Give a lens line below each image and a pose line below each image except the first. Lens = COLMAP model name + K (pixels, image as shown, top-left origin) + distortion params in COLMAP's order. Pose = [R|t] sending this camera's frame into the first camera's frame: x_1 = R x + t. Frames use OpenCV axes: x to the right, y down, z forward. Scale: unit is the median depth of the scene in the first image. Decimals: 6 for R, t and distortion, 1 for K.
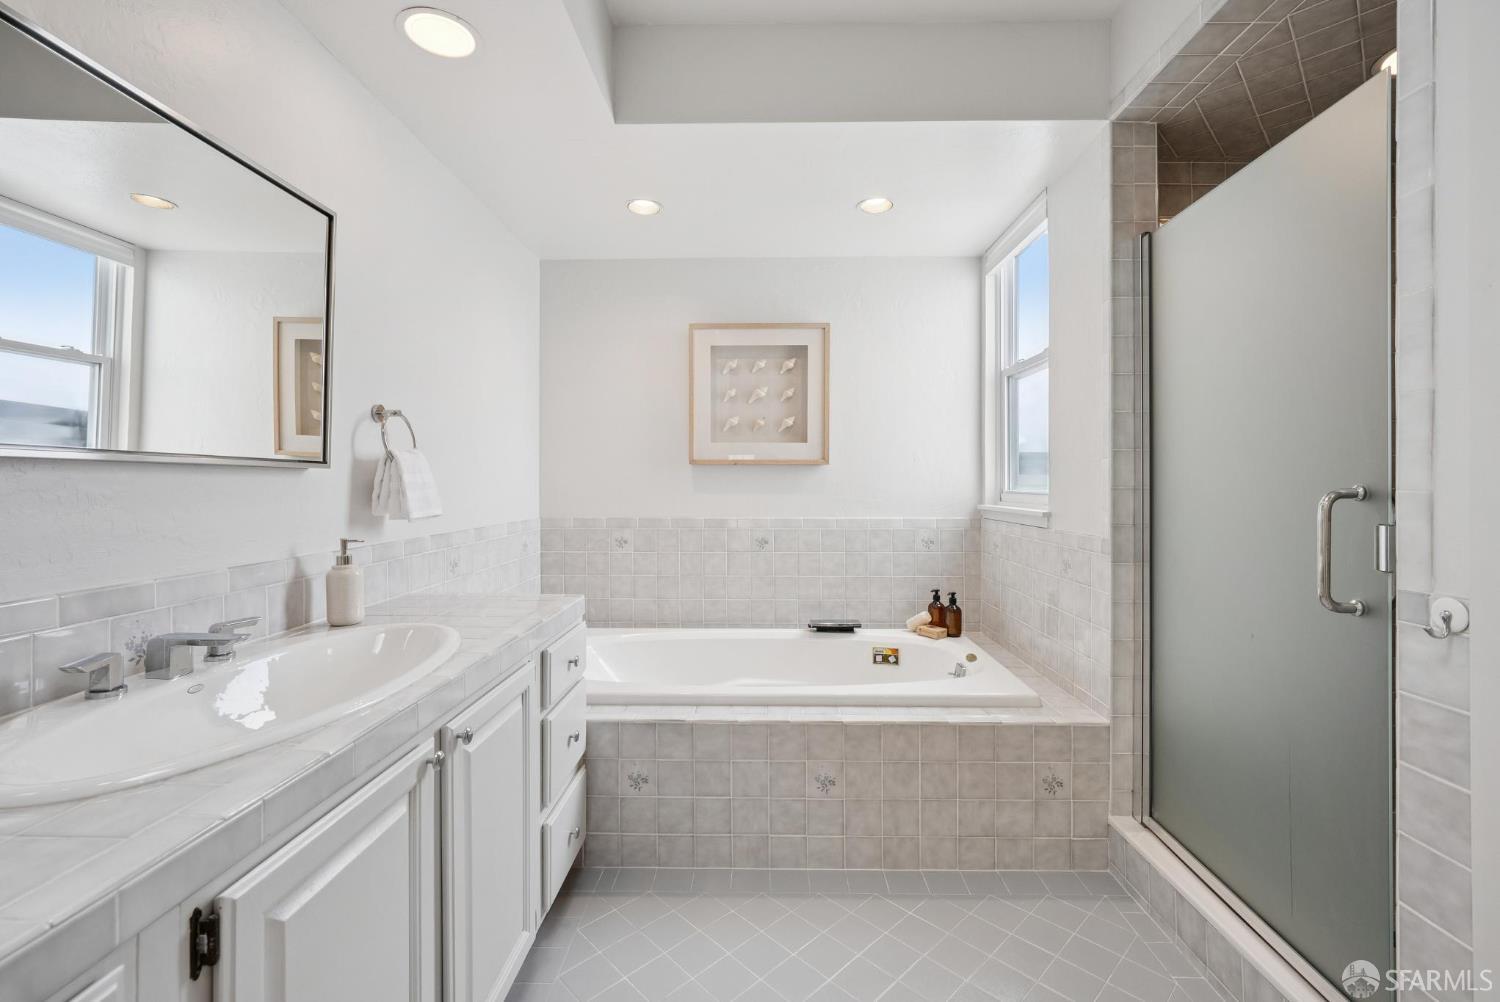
lens RADIAL K [[698.8, 0, 752.6], [0, 698.8, 485.2], [0, 0, 1]] dist [-0.001279, 0.001860]
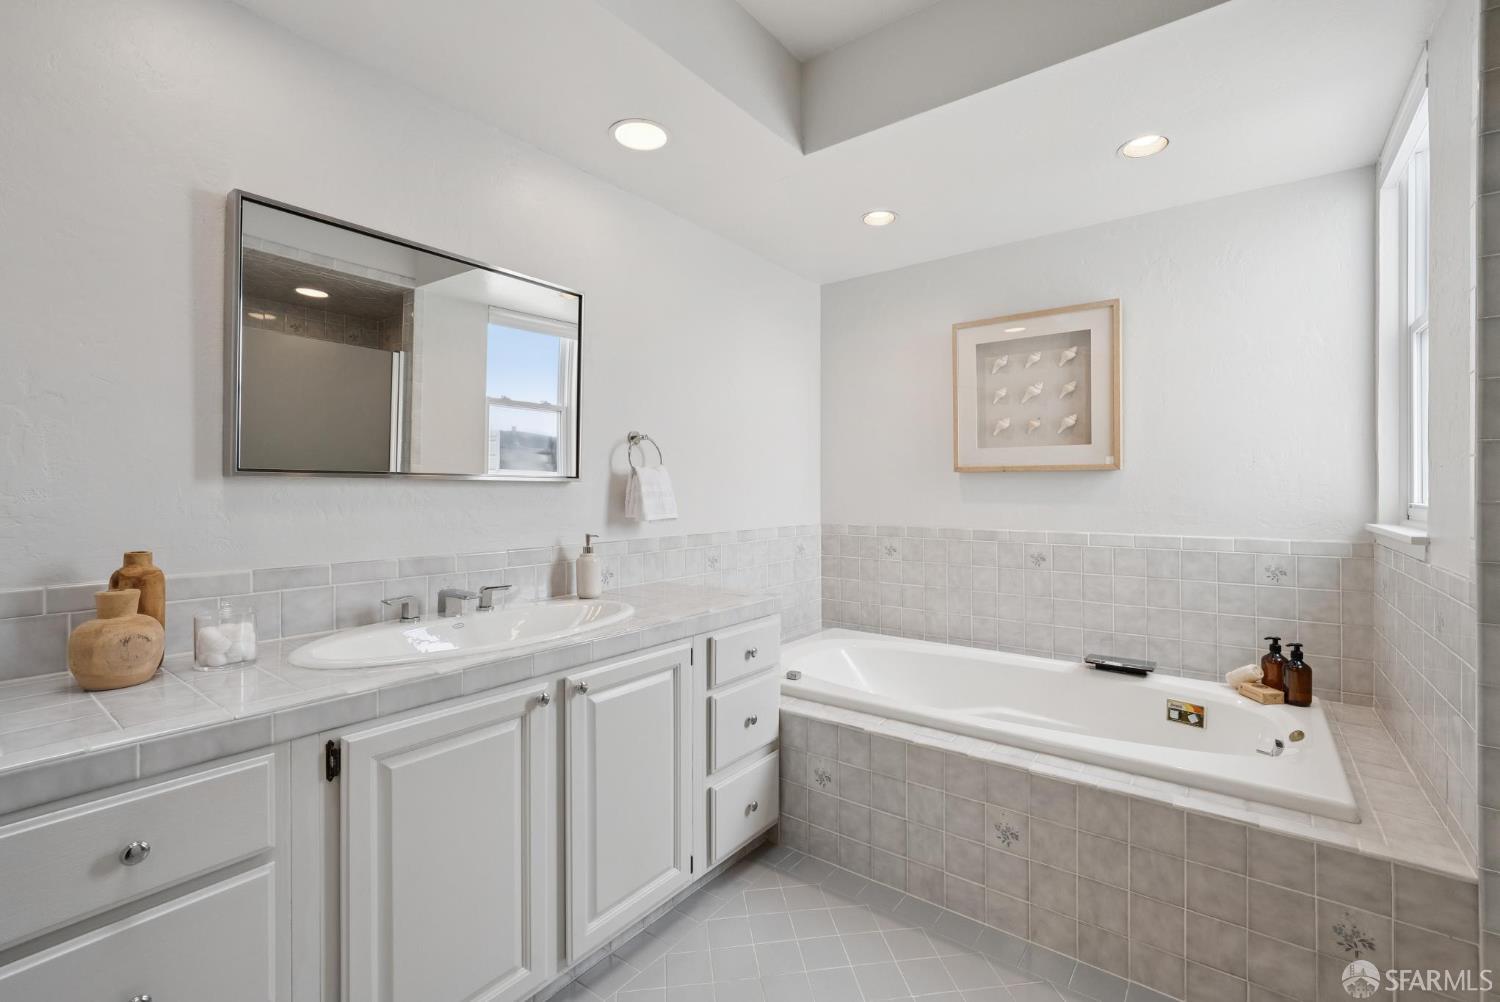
lens RADIAL K [[689.1, 0, 708.8], [0, 689.1, 490.9], [0, 0, 1]] dist [-0.002045, 0.001555]
pose [[0.781628, -0.000385, -0.623745, 0.335639], [-0.001135, 0.999997, -0.002040, -0.002986], [0.623744, 0.002302, 0.781625, 0.084662]]
